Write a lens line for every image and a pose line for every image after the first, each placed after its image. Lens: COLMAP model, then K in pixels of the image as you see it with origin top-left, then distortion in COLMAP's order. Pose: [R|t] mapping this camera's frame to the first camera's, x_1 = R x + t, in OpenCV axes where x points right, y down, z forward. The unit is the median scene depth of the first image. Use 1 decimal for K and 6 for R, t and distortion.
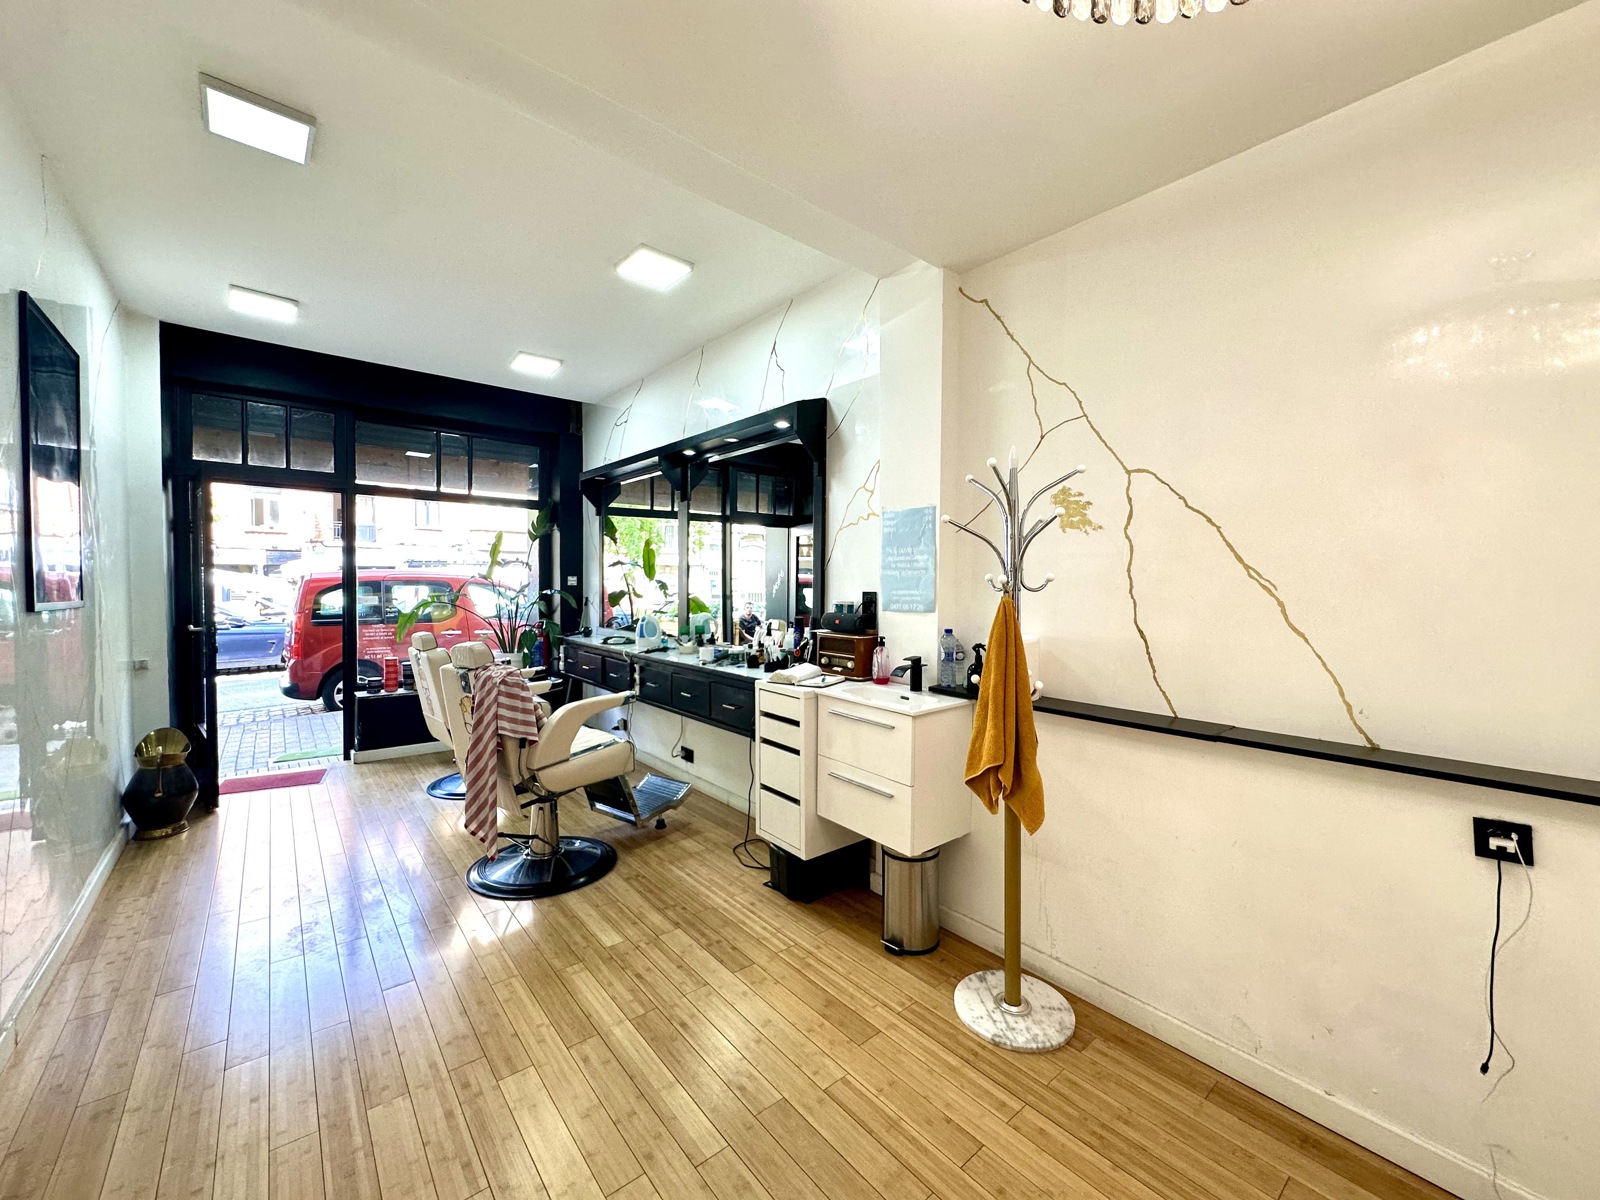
lens RADIAL K [[638.4, 0, 798.8], [0, 638.4, 596.2], [0, 0, 1]] dist [-0.008406, 0.001522]
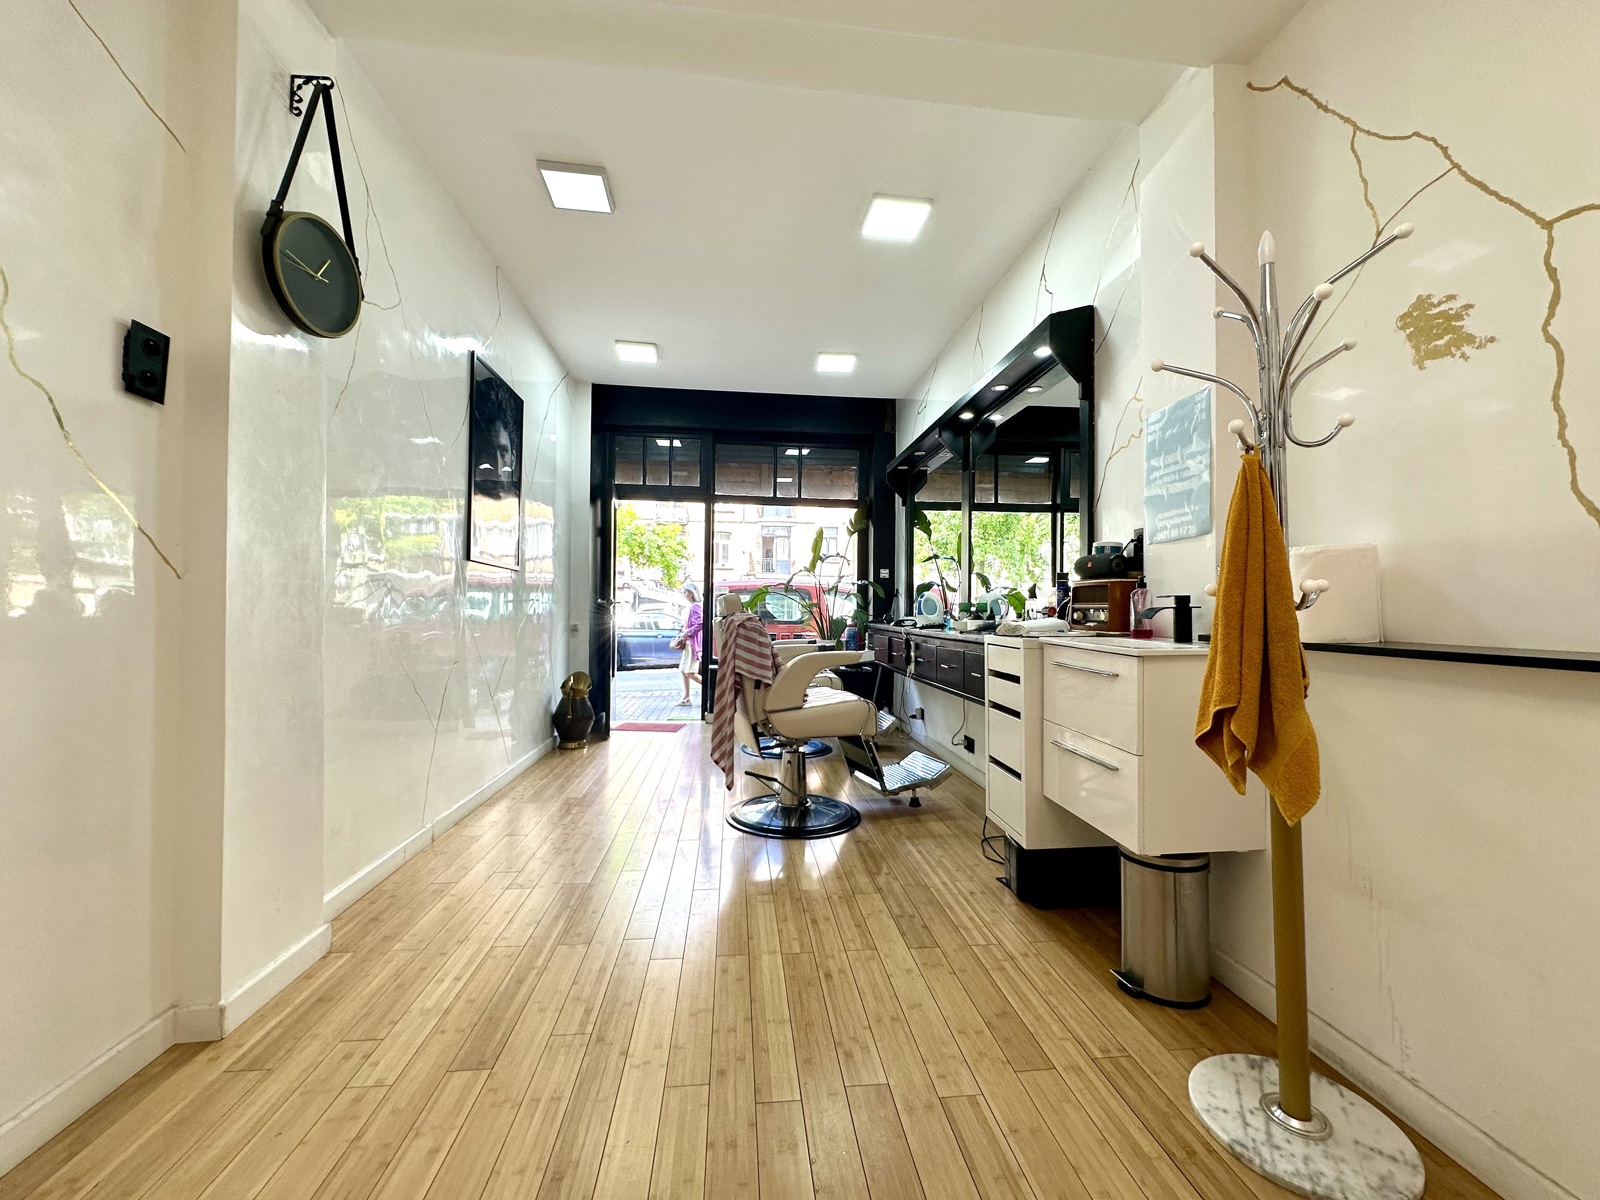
lens RADIAL K [[638.4, 0, 803.3], [0, 638.4, 598.3], [0, 0, 1]] dist [-0.008406, 0.001522]
pose [[0.832066, -0.009917, -0.554588, 0.225473], [-0.018018, 0.998829, -0.044895, 0.137375], [0.554384, 0.047349, 0.830913, 0.155589]]
